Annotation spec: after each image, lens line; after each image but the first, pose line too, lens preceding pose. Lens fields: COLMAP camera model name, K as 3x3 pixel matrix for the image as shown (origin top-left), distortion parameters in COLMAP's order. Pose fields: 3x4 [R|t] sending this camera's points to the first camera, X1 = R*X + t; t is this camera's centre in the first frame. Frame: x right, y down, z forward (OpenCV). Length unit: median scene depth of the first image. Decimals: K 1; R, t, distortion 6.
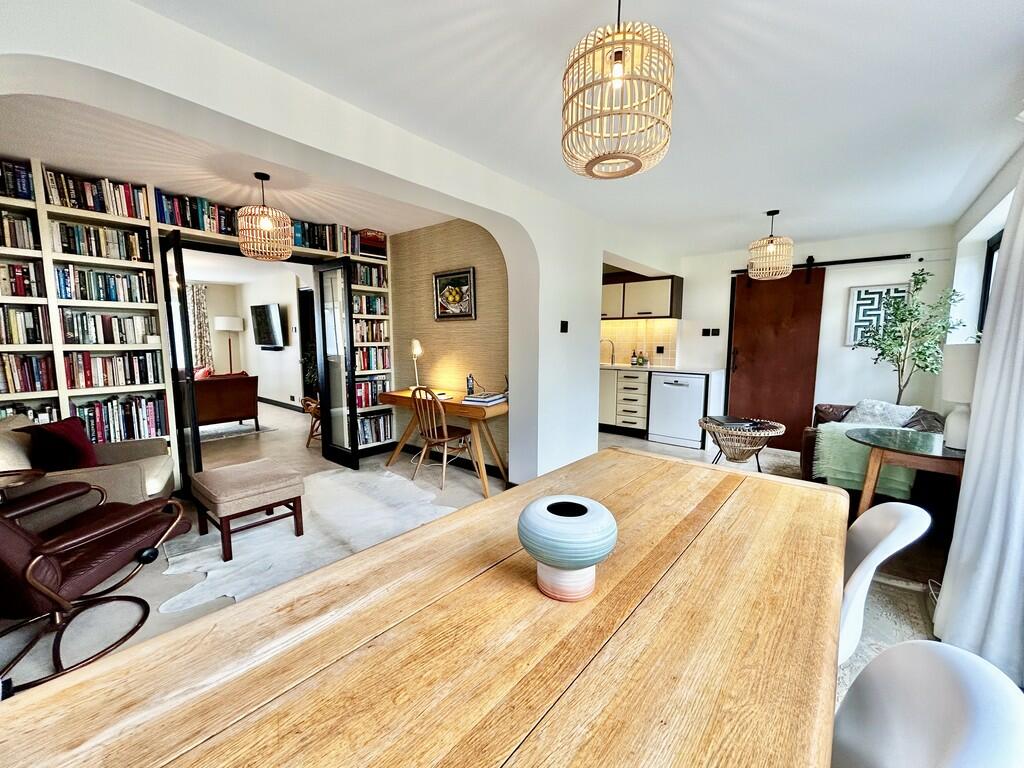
lens RADIAL K [[408.9, 0, 512.0], [0, 408.9, 384.0], [0, 0, 1]] dist [-0.012240, -0.000175]
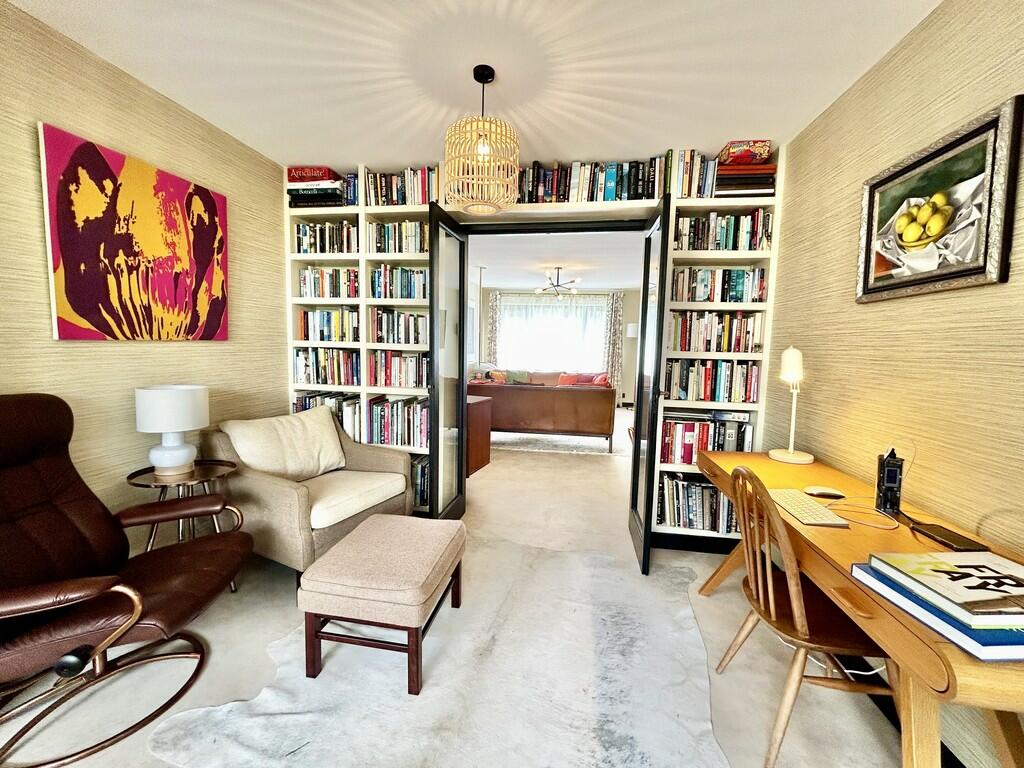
lens RADIAL K [[408.9, 0, 512.0], [0, 408.9, 384.0], [0, 0, 1]] dist [-0.012240, -0.000175]
pose [[0.515973, 0.093945, -0.851438, -0.018781], [-0.118589, 0.992231, 0.037615, -0.051821], [0.848356, 0.081563, 0.523105, 0.529513]]
